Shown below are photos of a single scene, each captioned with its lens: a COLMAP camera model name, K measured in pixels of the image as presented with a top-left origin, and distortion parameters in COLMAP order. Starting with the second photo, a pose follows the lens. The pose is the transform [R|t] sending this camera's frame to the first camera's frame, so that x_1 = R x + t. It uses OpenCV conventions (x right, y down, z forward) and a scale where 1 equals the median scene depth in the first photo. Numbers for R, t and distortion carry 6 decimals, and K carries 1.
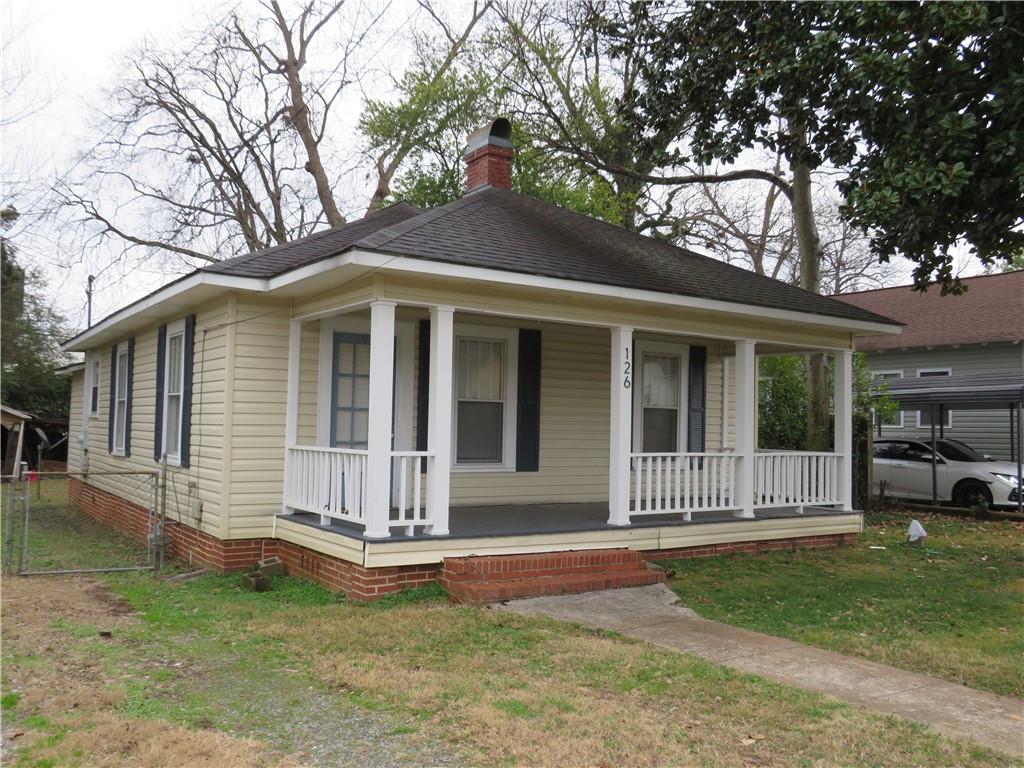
lens RADIAL K [[884.5, 0, 510.5], [0, 884.5, 387.5], [0, 0, 1]] dist [-0.033413, -0.004445]
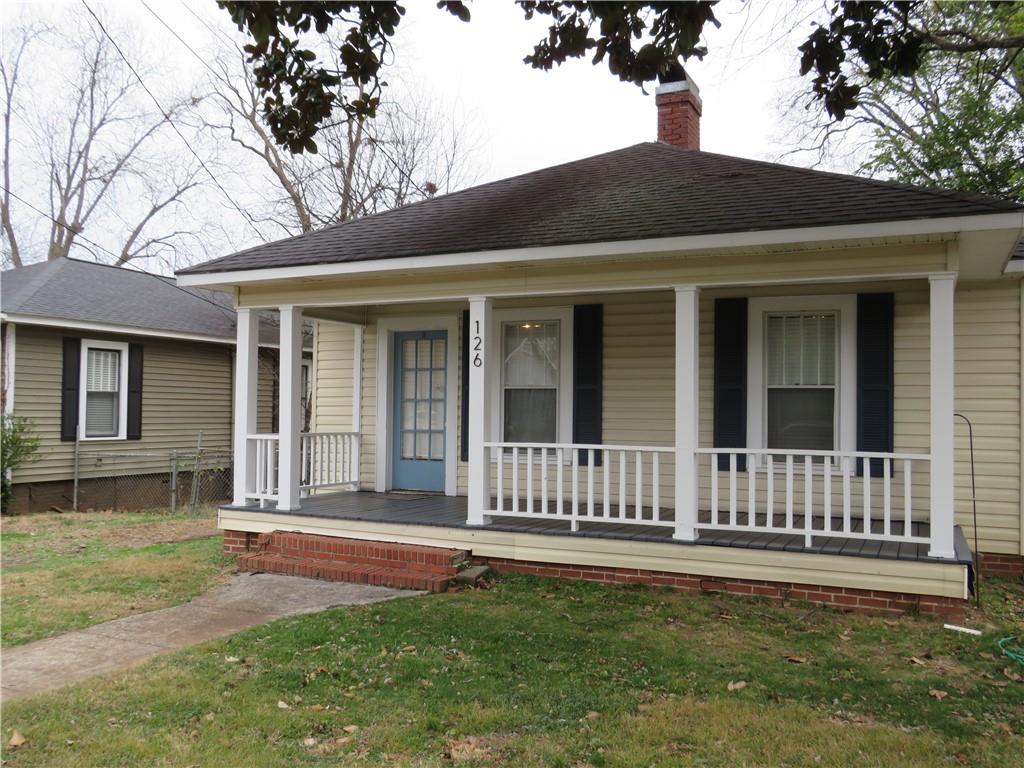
lens RADIAL K [[884.5, 0, 510.9], [0, 884.5, 381.6], [0, 0, 1]] dist [-0.033413, -0.004445]
pose [[0.520215, -0.046297, -0.852779, 0.823335], [0.035906, 0.998832, -0.032323, 0.041214], [0.853280, -0.013805, 0.521270, 0.535178]]
